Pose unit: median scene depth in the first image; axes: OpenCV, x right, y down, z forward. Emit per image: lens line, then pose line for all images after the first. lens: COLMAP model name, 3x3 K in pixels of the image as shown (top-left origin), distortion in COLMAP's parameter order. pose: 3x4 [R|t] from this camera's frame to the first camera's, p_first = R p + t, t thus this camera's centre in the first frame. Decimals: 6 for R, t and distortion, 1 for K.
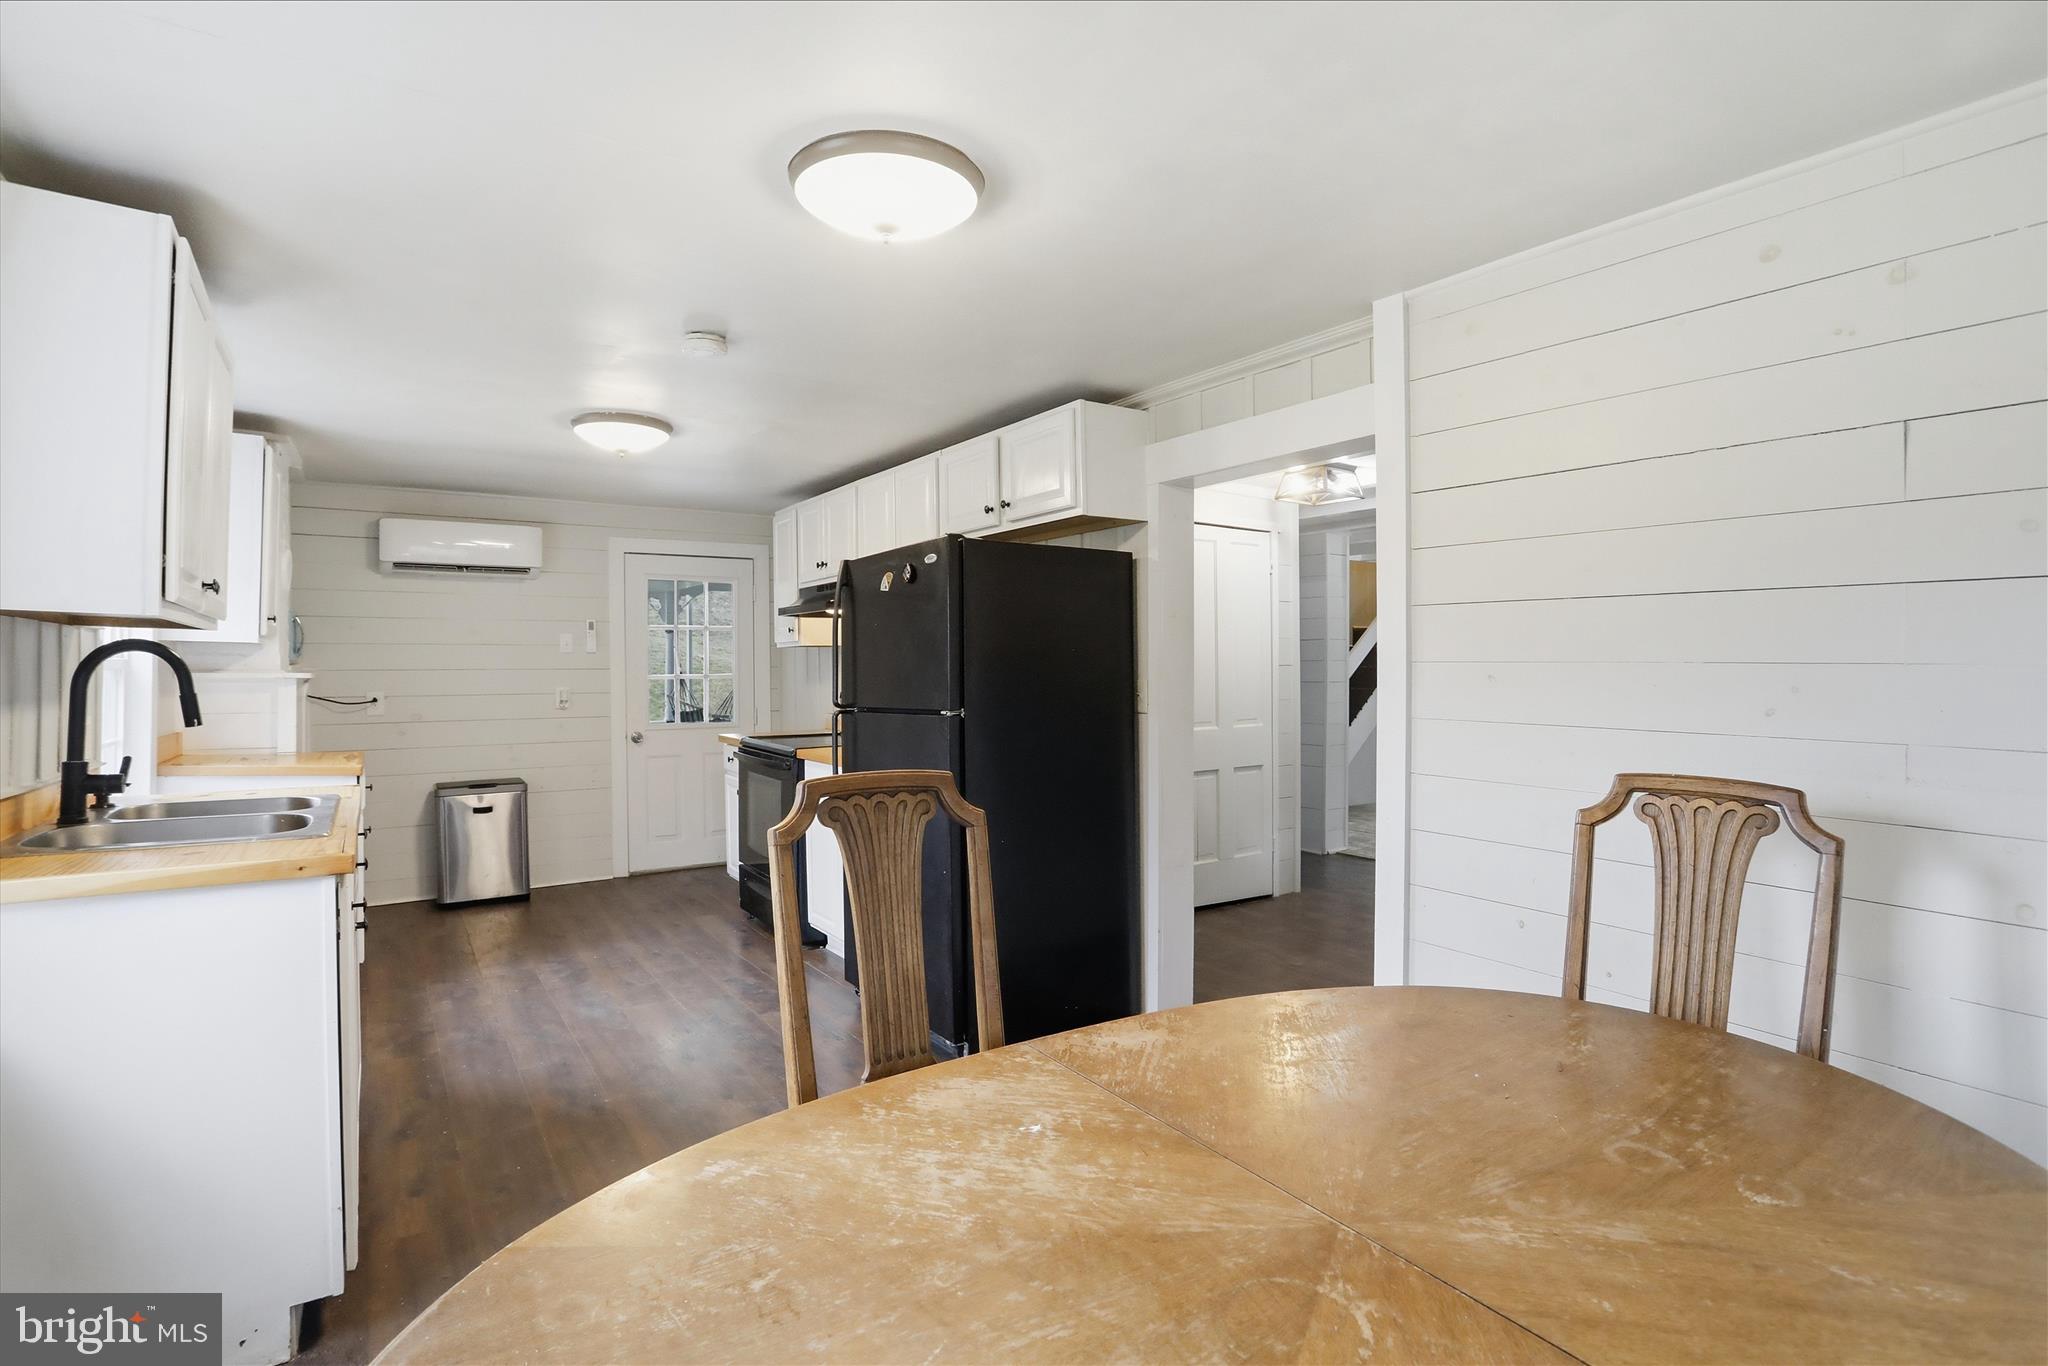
lens RADIAL K [[1017.5, 0, 1026.1], [0, 1017.5, 688.4], [0, 0, 1]] dist [-0.035887, 0.000496]
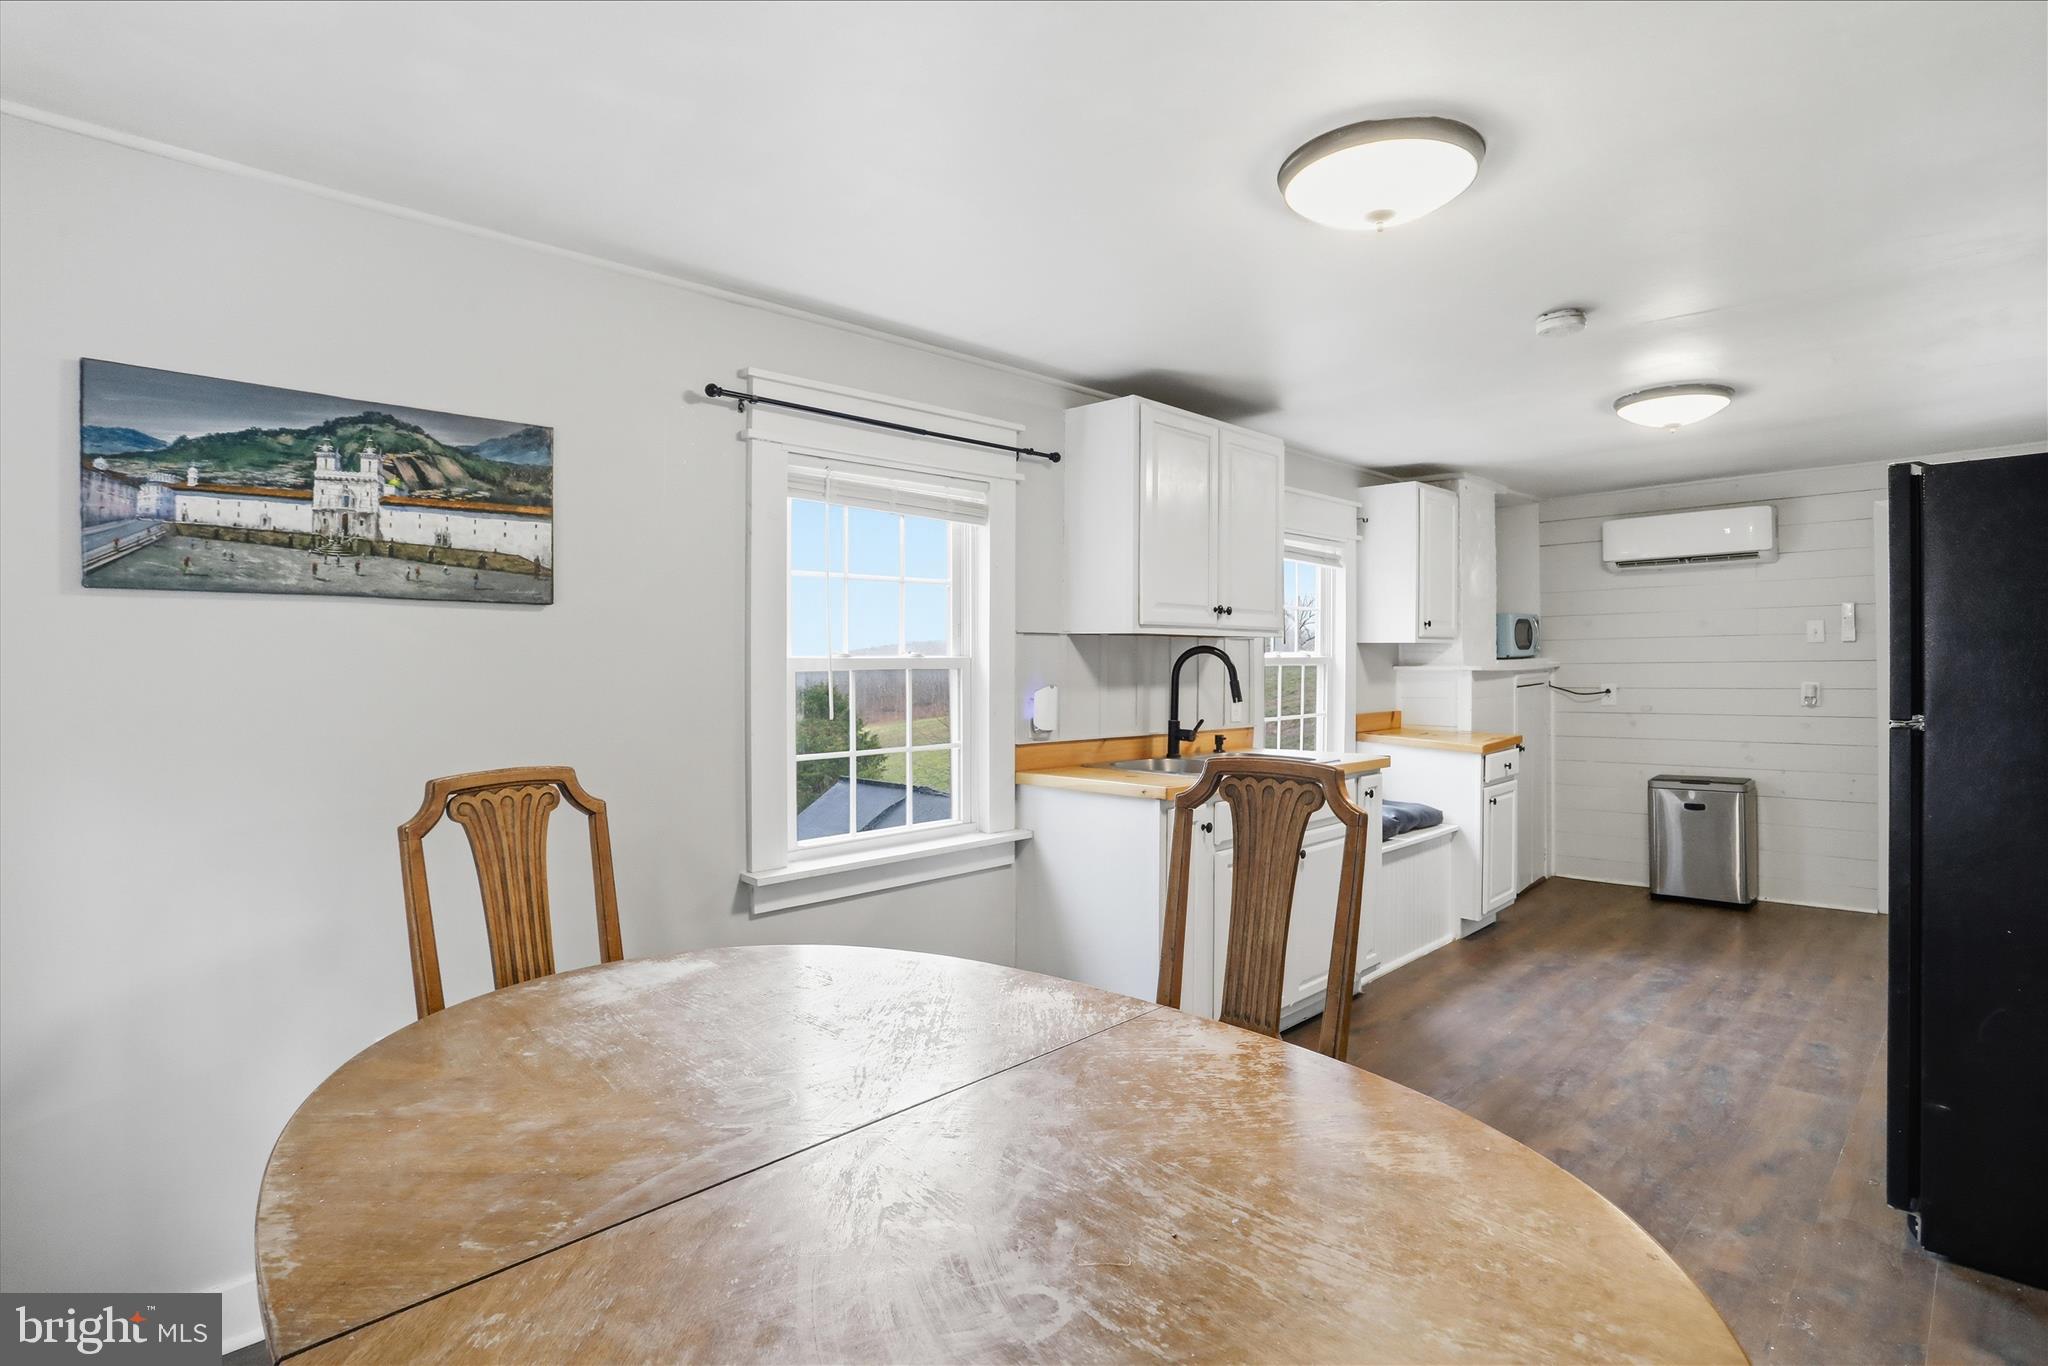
lens RADIAL K [[1017.5, 0, 1024.0], [0, 1017.5, 668.2], [0, 0, 1]] dist [-0.035887, 0.000496]
pose [[0.187206, -0.001260, -0.982320, 0.425692], [-0.010652, 0.999938, -0.003312, -0.003945], [0.982263, 0.011084, 0.187180, 0.263216]]
